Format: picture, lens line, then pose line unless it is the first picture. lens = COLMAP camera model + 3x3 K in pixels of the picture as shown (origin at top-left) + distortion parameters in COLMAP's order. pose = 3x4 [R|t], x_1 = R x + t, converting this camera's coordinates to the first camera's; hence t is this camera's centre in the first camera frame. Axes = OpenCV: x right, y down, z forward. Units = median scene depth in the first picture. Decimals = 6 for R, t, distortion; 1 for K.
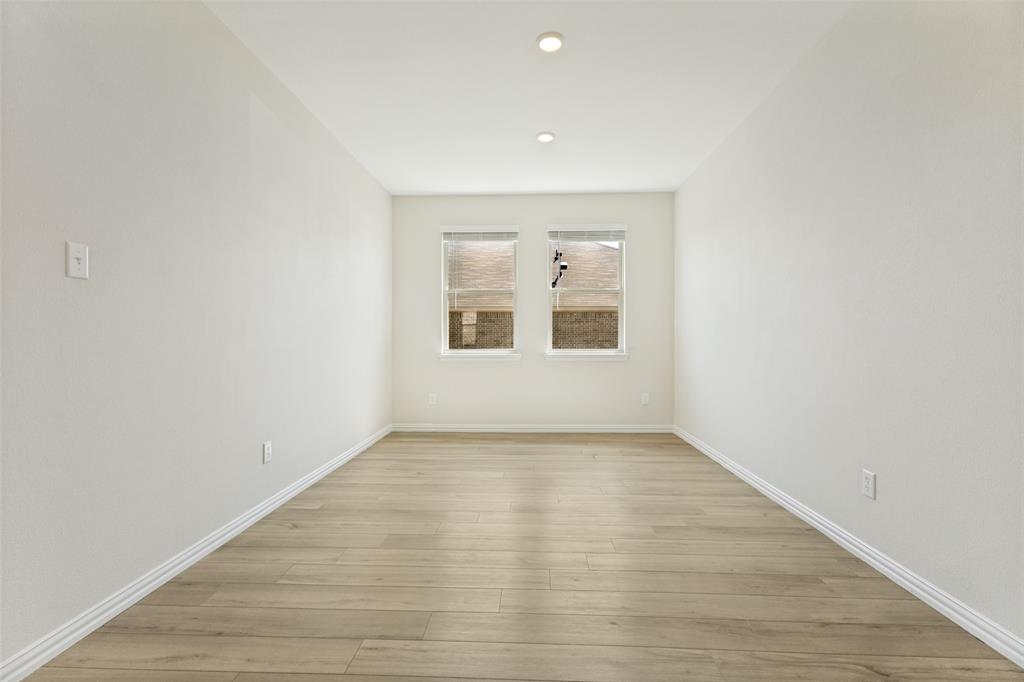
lens RADIAL K [[471.5, 0, 512.9], [0, 471.5, 340.4], [0, 0, 1]] dist [0.004756, -0.000216]
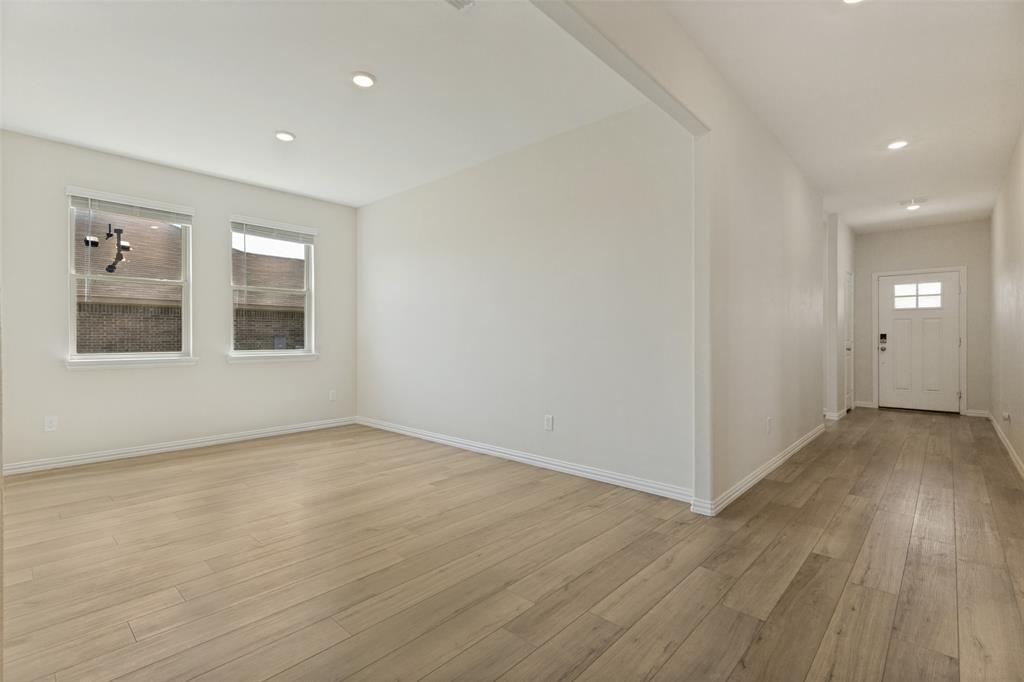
lens RADIAL K [[471.5, 0, 515.2], [0, 471.5, 338.7], [0, 0, 1]] dist [0.004756, -0.000216]
pose [[0.642937, -0.001445, 0.765918, -0.272033], [0.005057, 0.999984, -0.002358, 0.000493], [-0.765903, 0.005389, 0.642934, -0.006412]]
